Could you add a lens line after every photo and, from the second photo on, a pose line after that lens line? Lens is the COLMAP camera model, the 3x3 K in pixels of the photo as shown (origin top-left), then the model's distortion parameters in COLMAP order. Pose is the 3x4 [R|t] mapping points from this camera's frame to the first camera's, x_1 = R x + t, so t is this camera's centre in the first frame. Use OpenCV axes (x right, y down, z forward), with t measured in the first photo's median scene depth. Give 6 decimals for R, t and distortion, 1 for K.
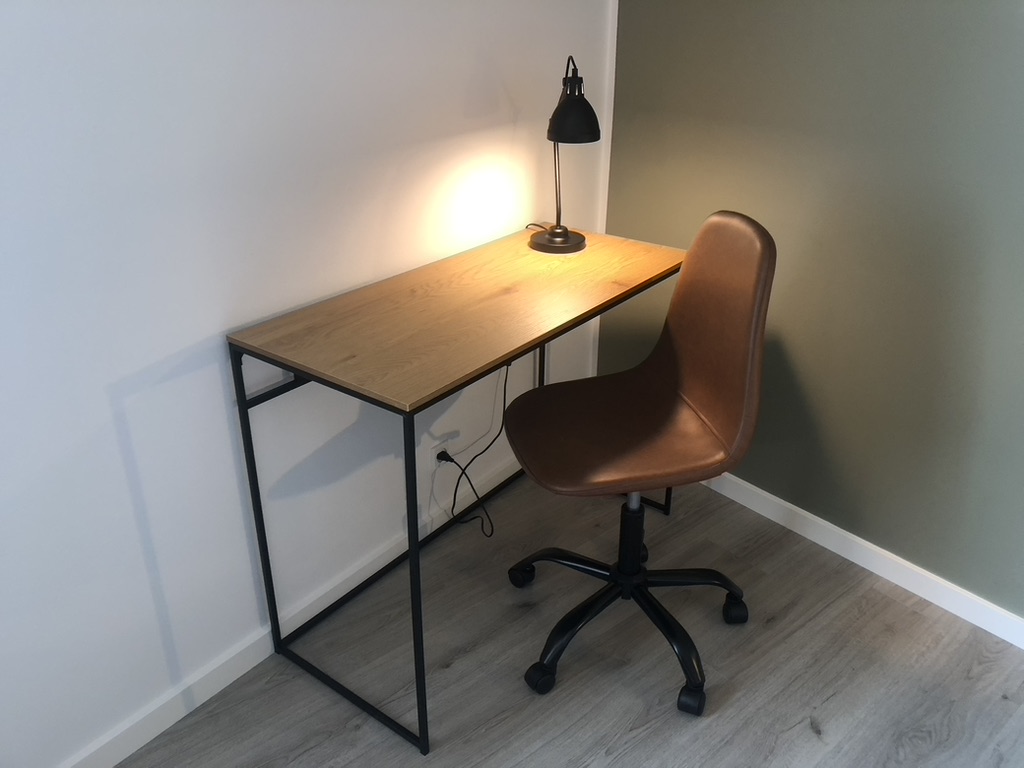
lens RADIAL K [[844.5, 0, 506.2], [0, 844.5, 358.4], [0, 0, 1]] dist [0.039052, -0.038664]
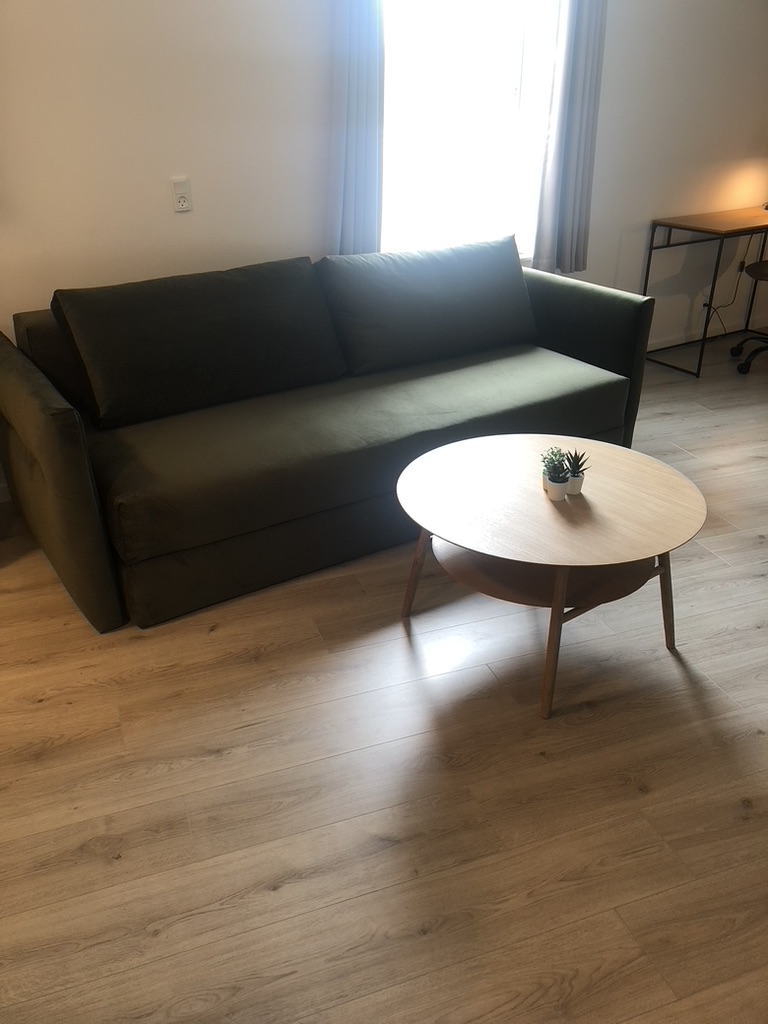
lens RADIAL K [[844.5, 0, 384.0], [0, 844.5, 512.6], [0, 0, 1]] dist [0.039052, -0.038664]
pose [[0.942223, 0.145950, -0.301520, -0.146393], [-0.140967, 0.989271, 0.038346, 0.836592], [0.303881, 0.006374, 0.952689, -1.740556]]
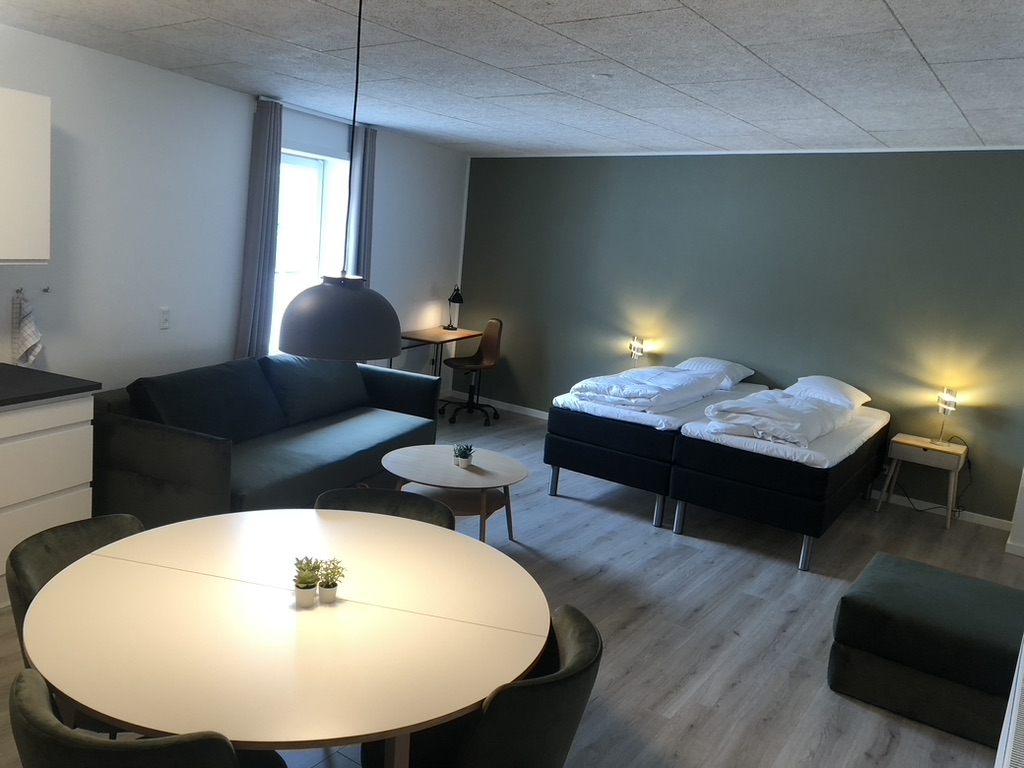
lens RADIAL K [[844.5, 0, 517.7], [0, 844.5, 376.4], [0, 0, 1]] dist [0.039052, -0.038664]
pose [[0.954075, 0.040720, 0.296787, -0.882203], [0.038043, 0.966228, -0.254866, 1.210769], [-0.297142, 0.254452, 0.920305, -2.937012]]
